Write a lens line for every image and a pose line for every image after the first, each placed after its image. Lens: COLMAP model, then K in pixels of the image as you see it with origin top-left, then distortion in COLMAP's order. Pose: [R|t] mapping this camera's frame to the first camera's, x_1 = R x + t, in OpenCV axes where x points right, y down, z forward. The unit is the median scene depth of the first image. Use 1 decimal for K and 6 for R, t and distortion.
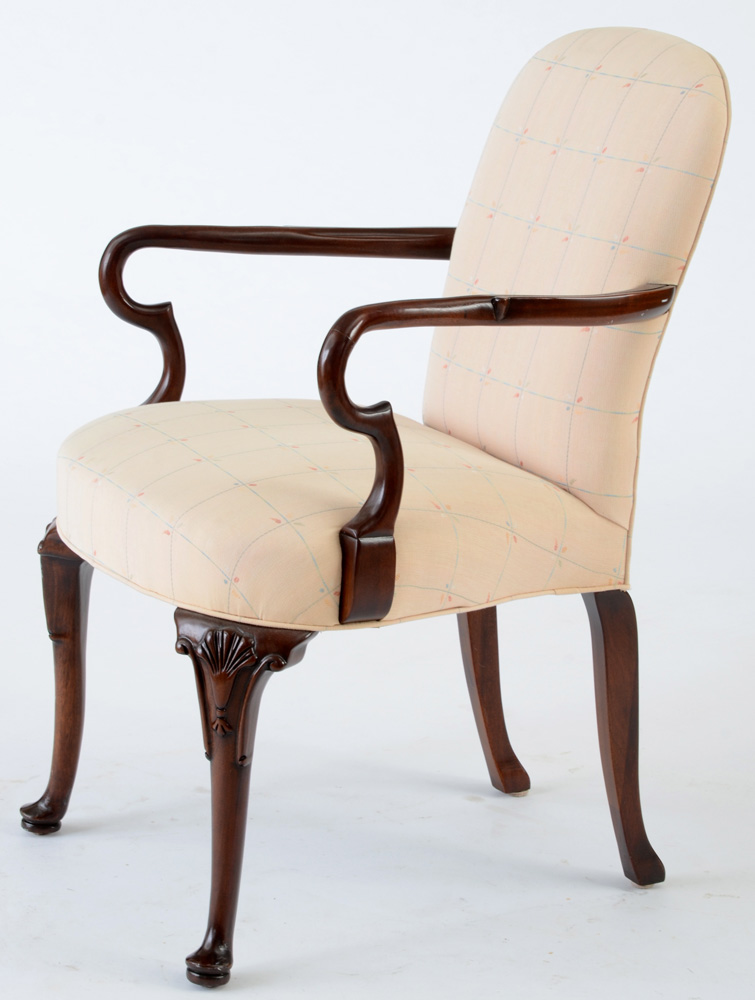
lens RADIAL K [[2739.1, 0, 377.5], [0, 2739.1, 500.0], [0, 0, 1]] dist [0.462265, 0.275036]
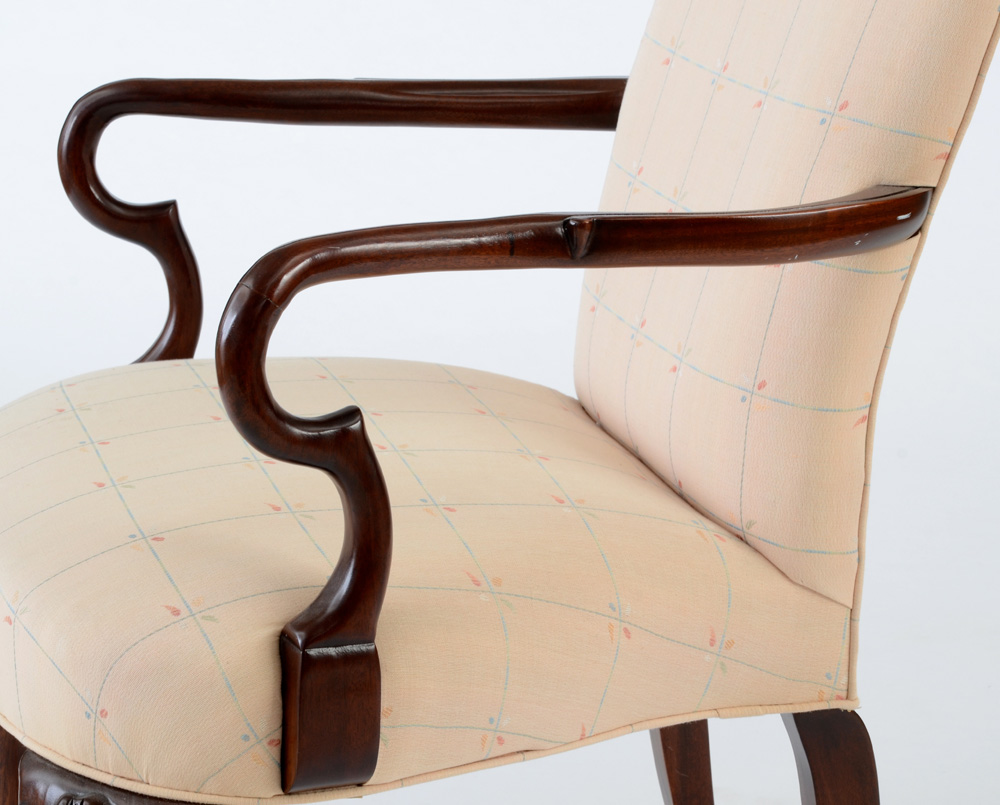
lens RADIAL K [[2725.8, 0, 499.1], [0, 2725.8, 420.9], [0, 0, 1]] dist [0.500474, -0.433474]
pose [[0.982955, 0.016389, -0.183114, 0.131608], [-0.008659, 0.999040, 0.042932, -0.056089], [0.183642, -0.040615, 0.982154, 0.445169]]
